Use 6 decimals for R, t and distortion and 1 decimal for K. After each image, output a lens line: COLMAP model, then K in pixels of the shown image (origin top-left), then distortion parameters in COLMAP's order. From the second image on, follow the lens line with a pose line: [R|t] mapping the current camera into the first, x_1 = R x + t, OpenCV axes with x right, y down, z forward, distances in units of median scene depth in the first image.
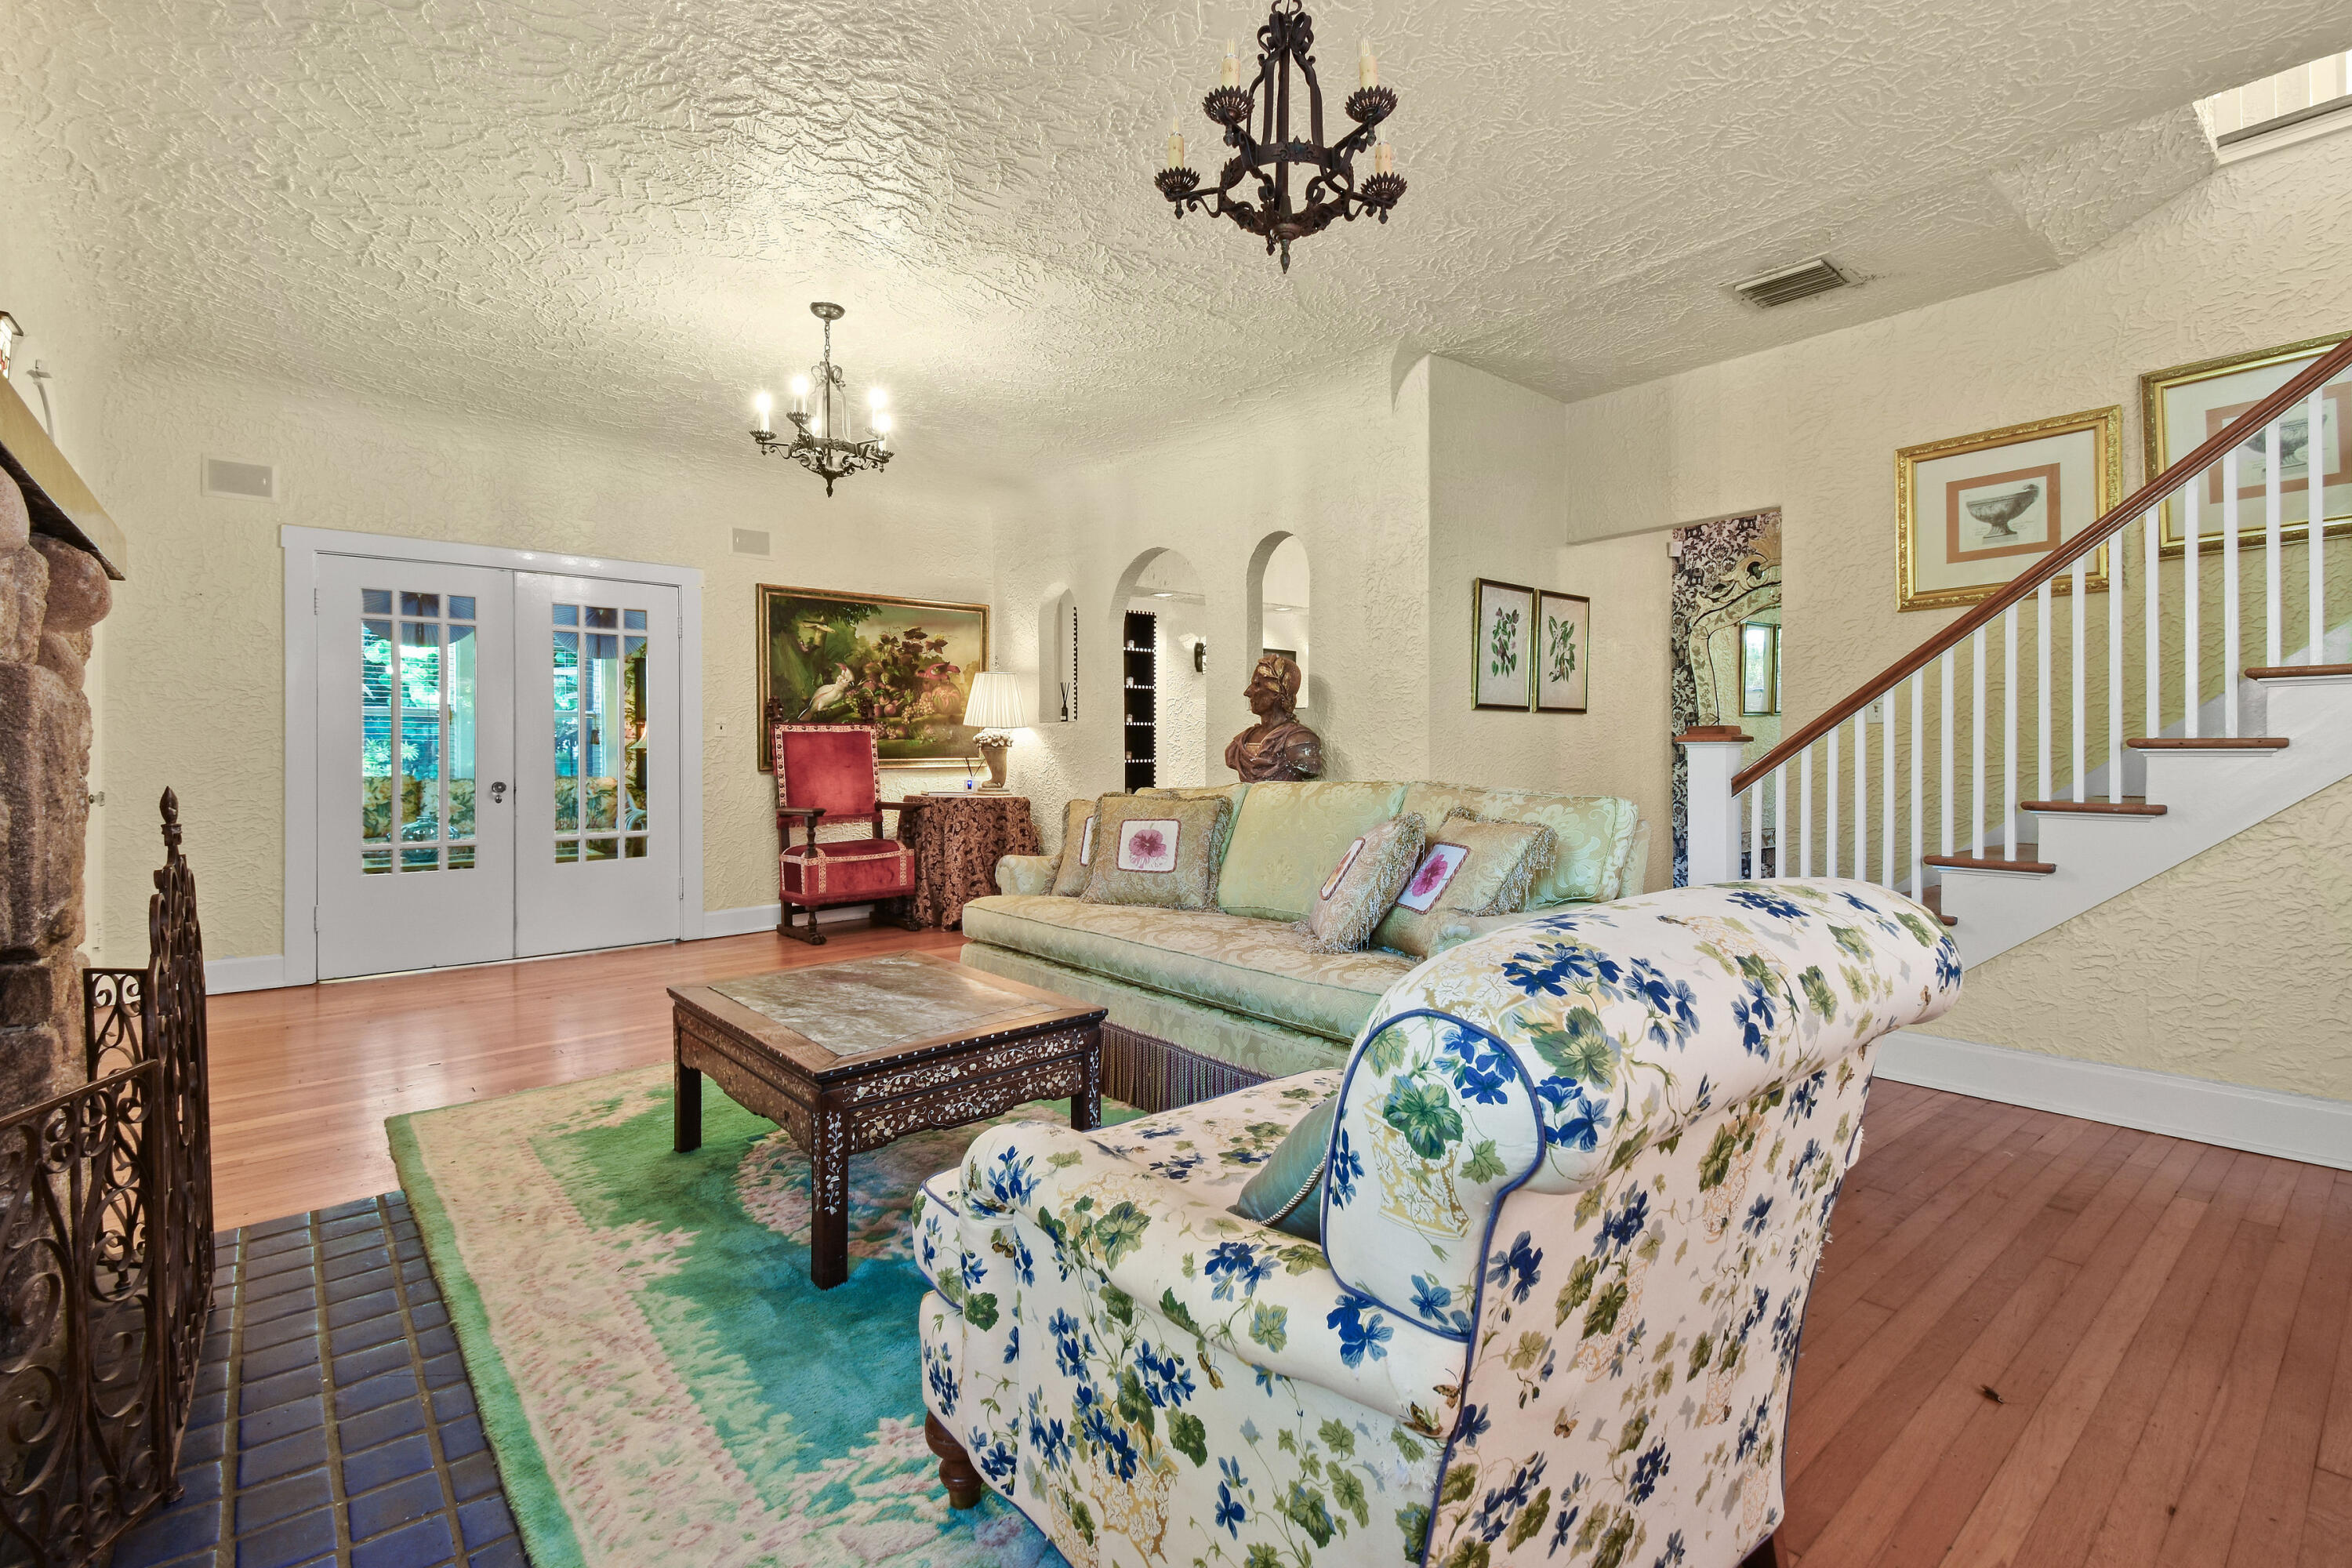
lens RADIAL K [[1036.7, 0, 1189.4], [0, 1036.7, 767.4], [0, 0, 1]] dist [0.010931, -0.003570]
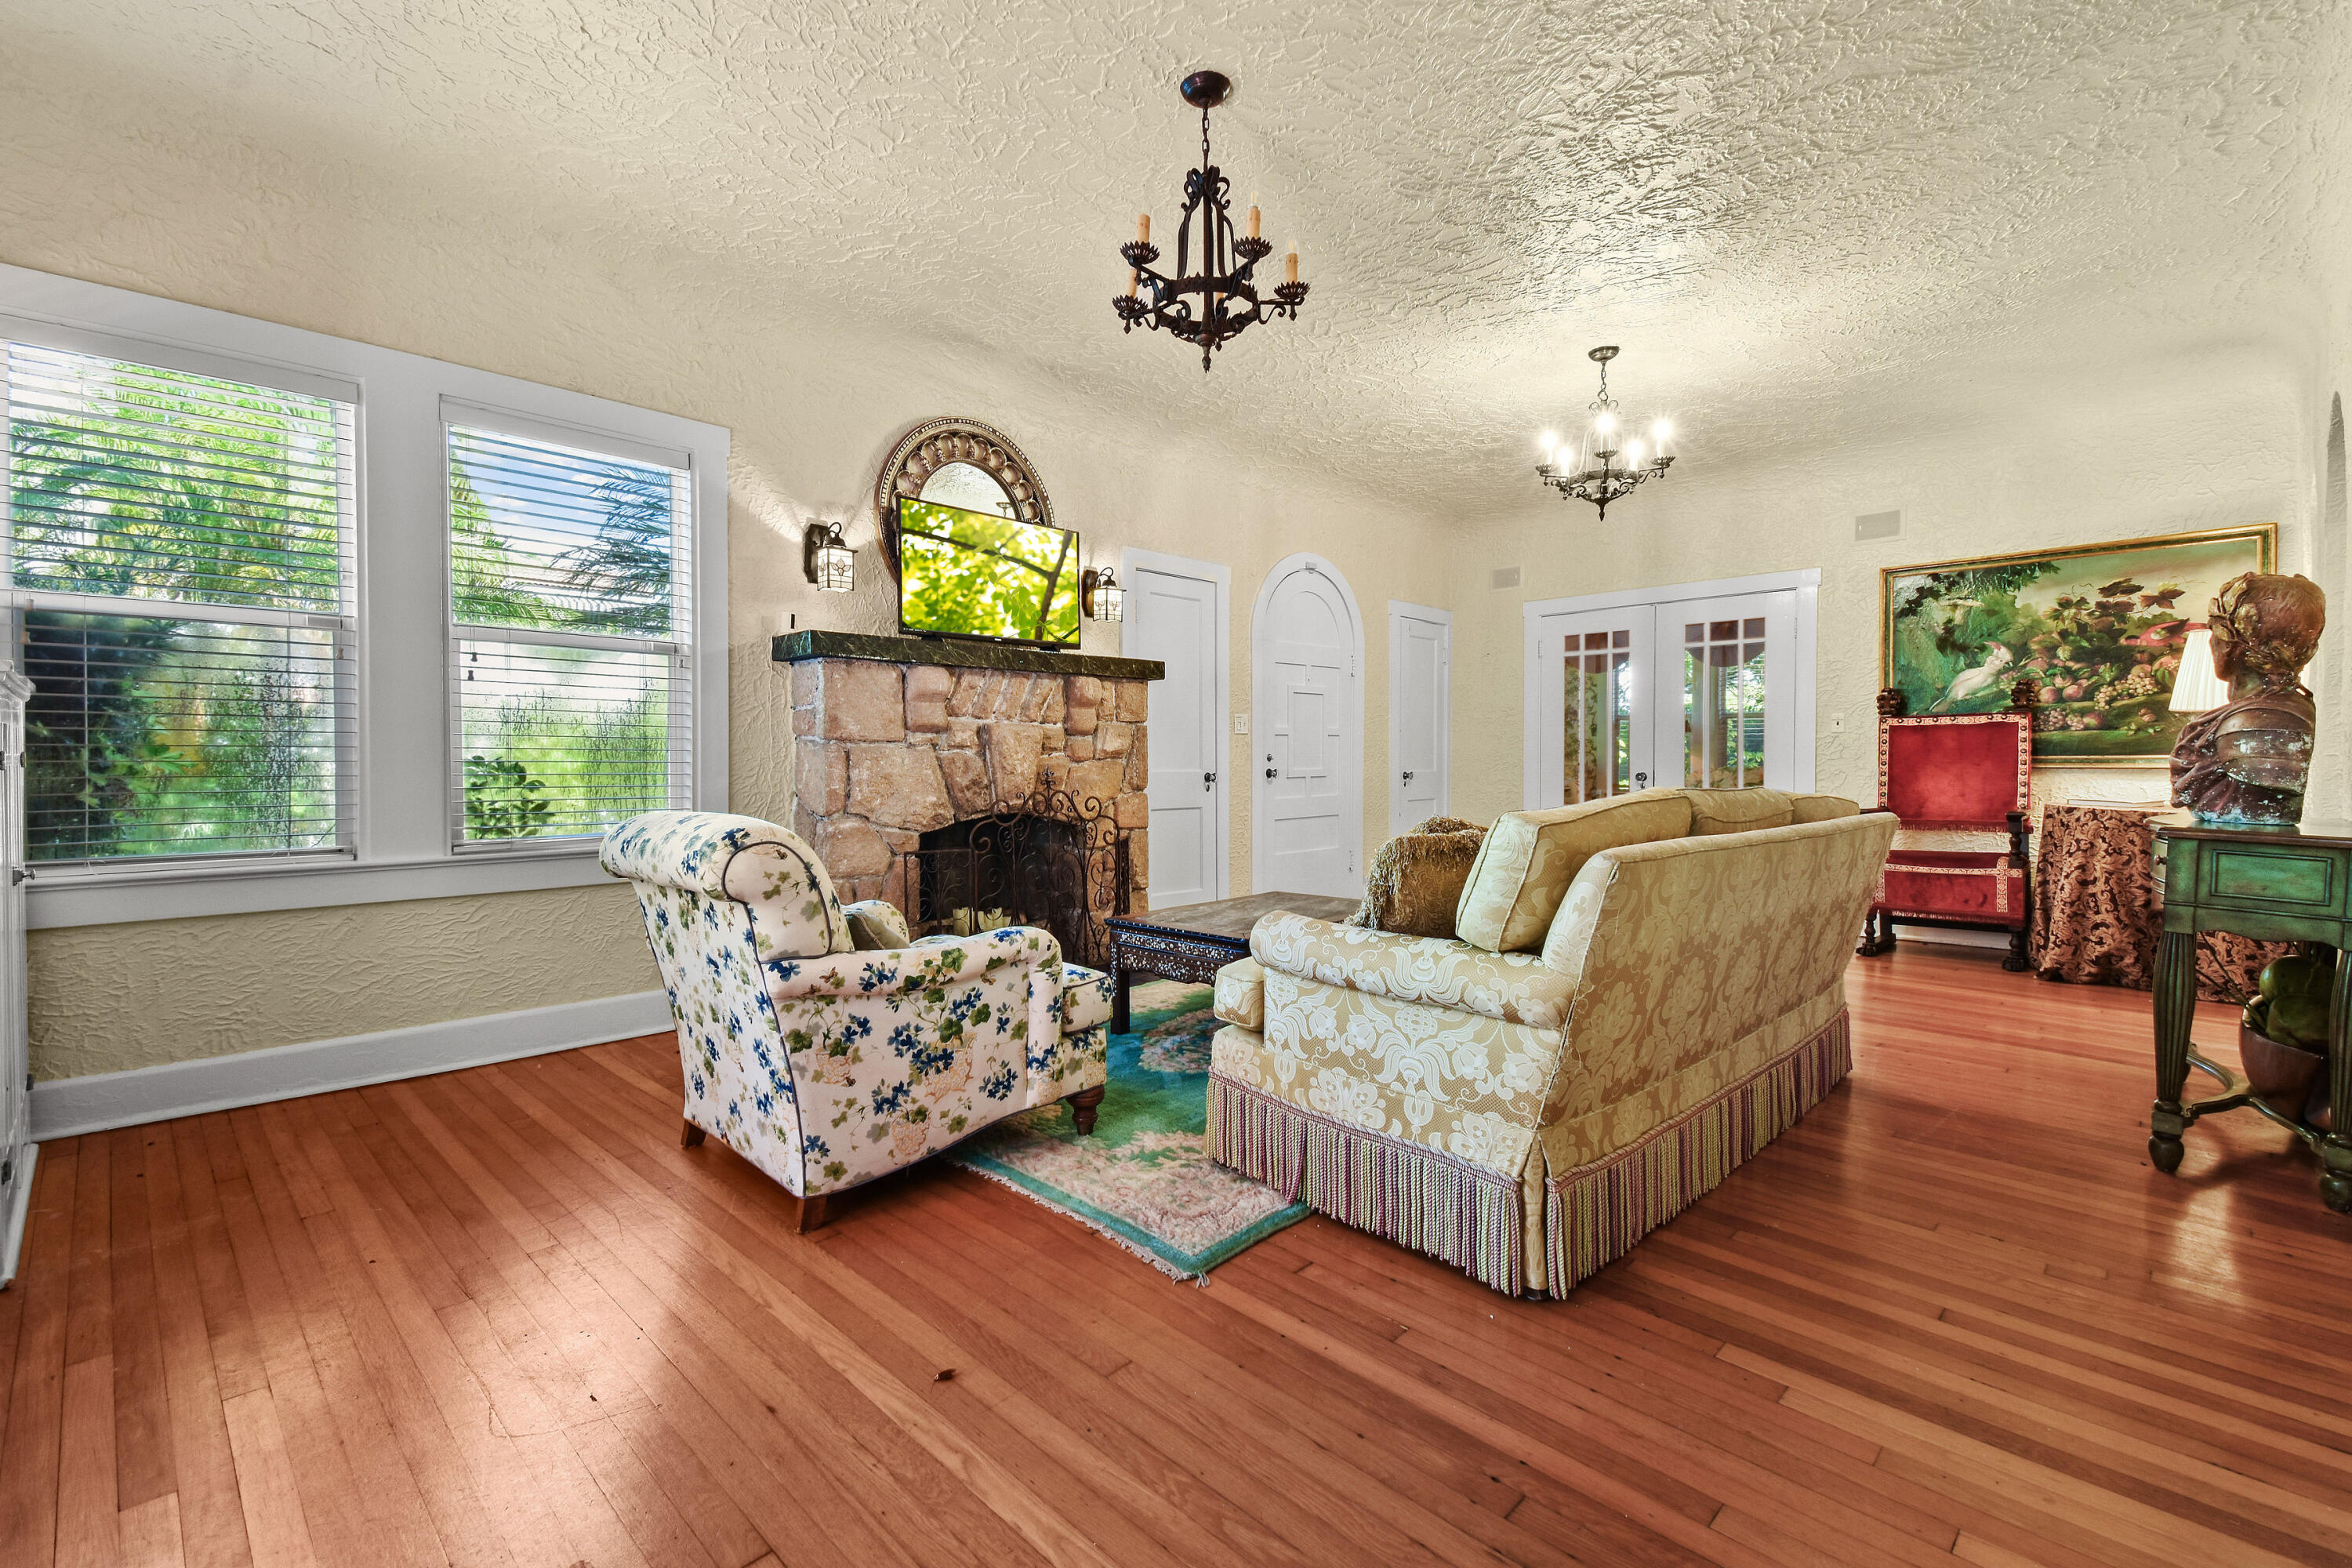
lens RADIAL K [[1036.7, 0, 1198.5], [0, 1036.7, 772.8], [0, 0, 1]] dist [0.010931, -0.003570]
pose [[0.087027, 0.016140, -0.996075, 0.447282], [-0.008444, 0.999845, 0.015463, -0.002023], [0.996170, 0.007065, 0.087150, 0.288788]]
